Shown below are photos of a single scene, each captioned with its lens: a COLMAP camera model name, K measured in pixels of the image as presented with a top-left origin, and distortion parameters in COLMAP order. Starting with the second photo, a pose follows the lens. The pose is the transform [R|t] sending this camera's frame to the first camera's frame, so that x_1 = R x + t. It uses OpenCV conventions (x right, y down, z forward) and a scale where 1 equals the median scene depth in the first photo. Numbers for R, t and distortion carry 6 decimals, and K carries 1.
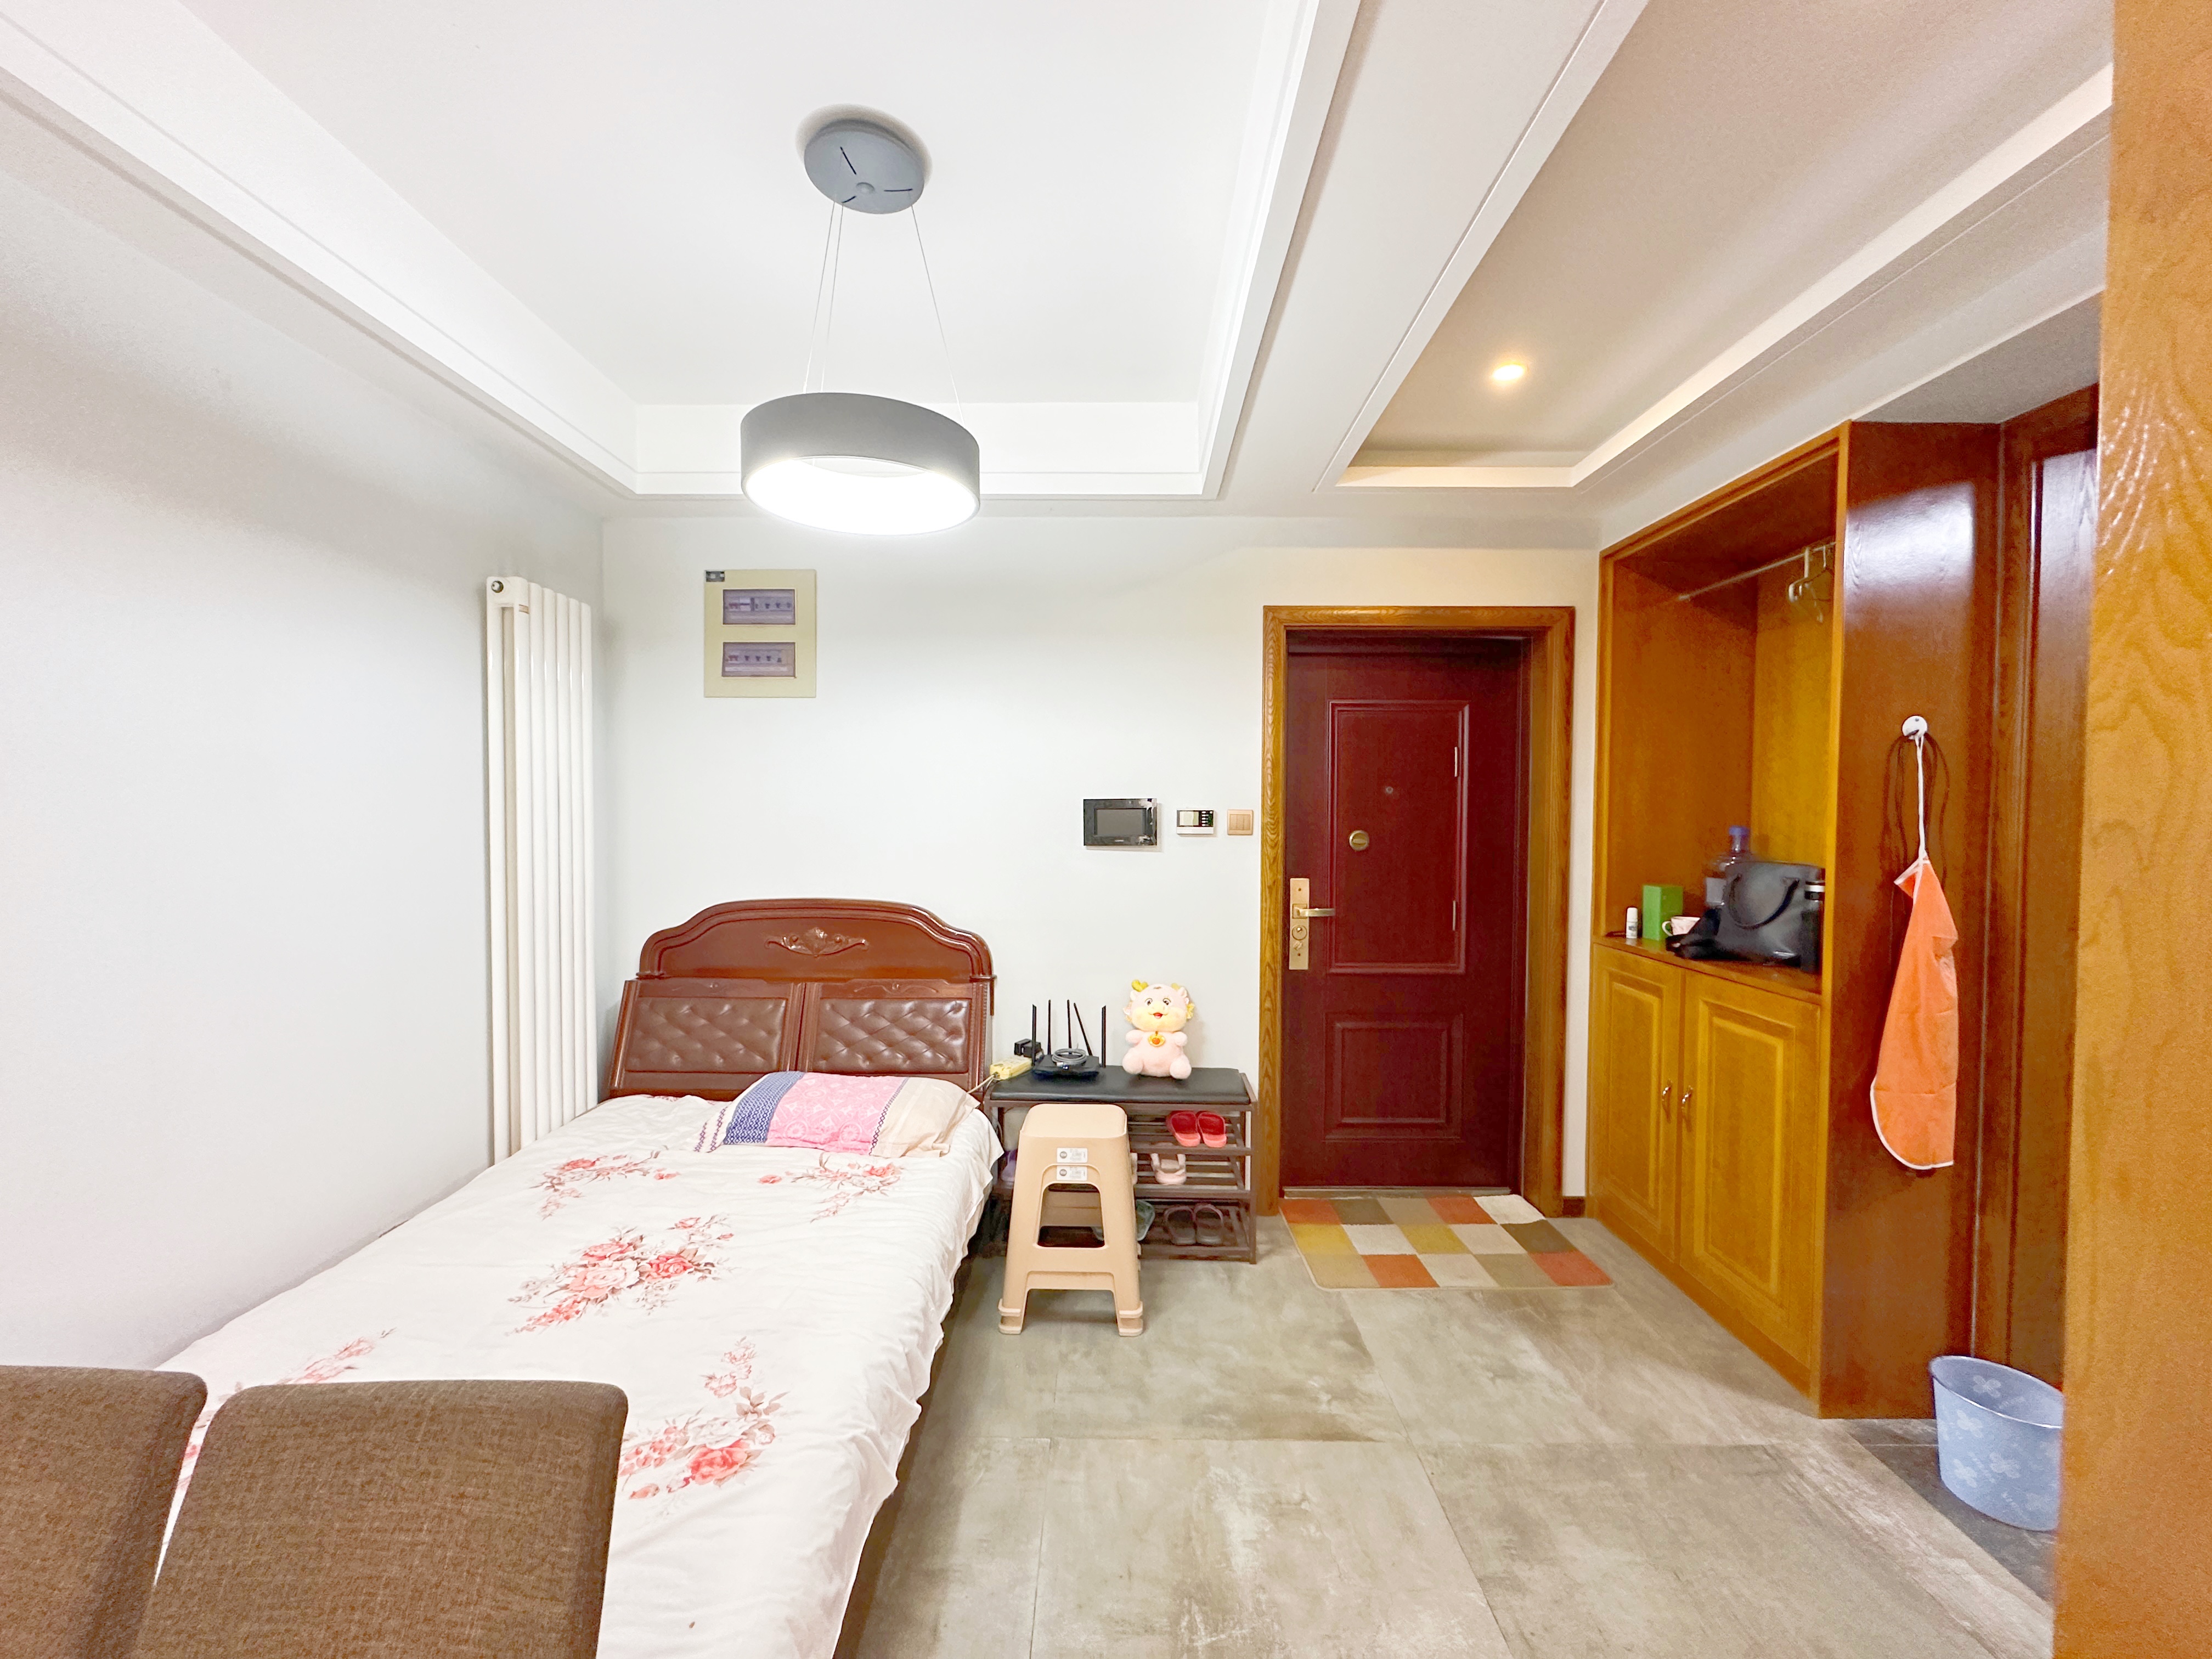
lens RADIAL K [[876.6, 0, 1105.5], [0, 876.6, 839.4], [0, 0, 1]] dist [-0.002043, 0.000402]
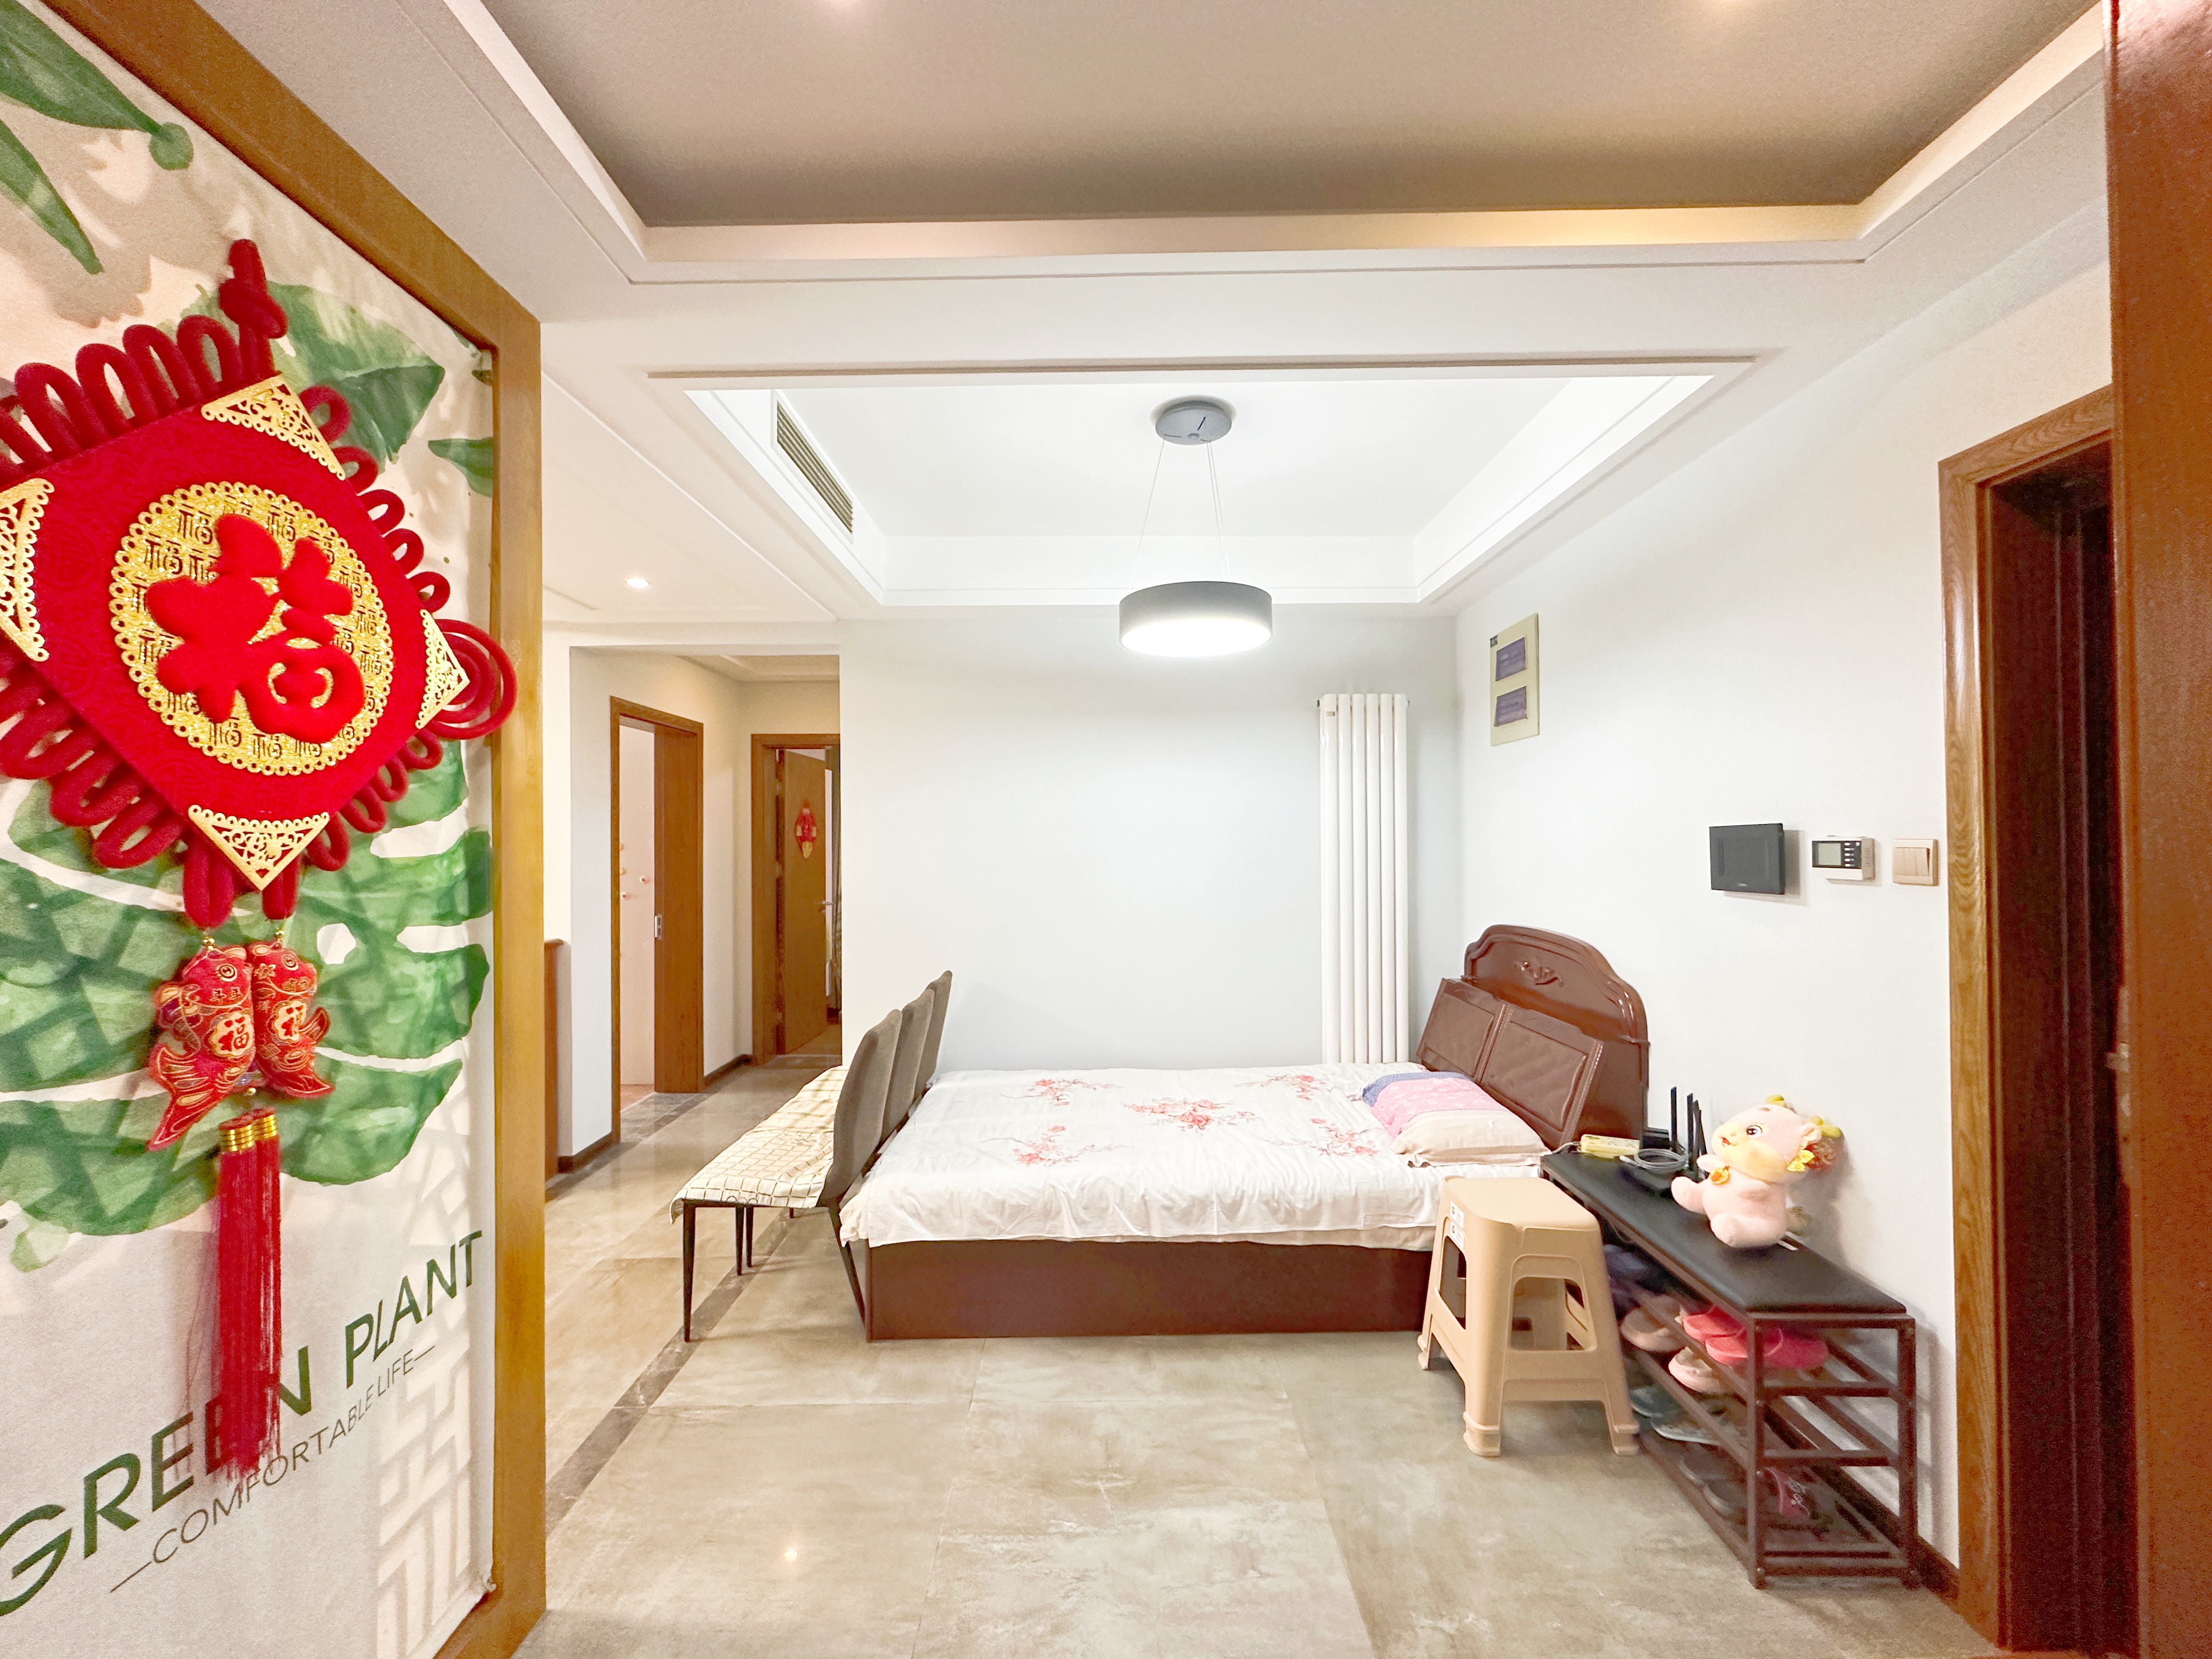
lens RADIAL K [[876.6, 0, 1109.2], [0, 876.6, 835.2], [0, 0, 1]] dist [-0.002043, 0.000402]
pose [[0.008875, -0.011567, -0.999894, 0.710550], [-0.019091, 0.999749, -0.011734, -0.020402], [0.999778, 0.019193, 0.008652, 0.485957]]
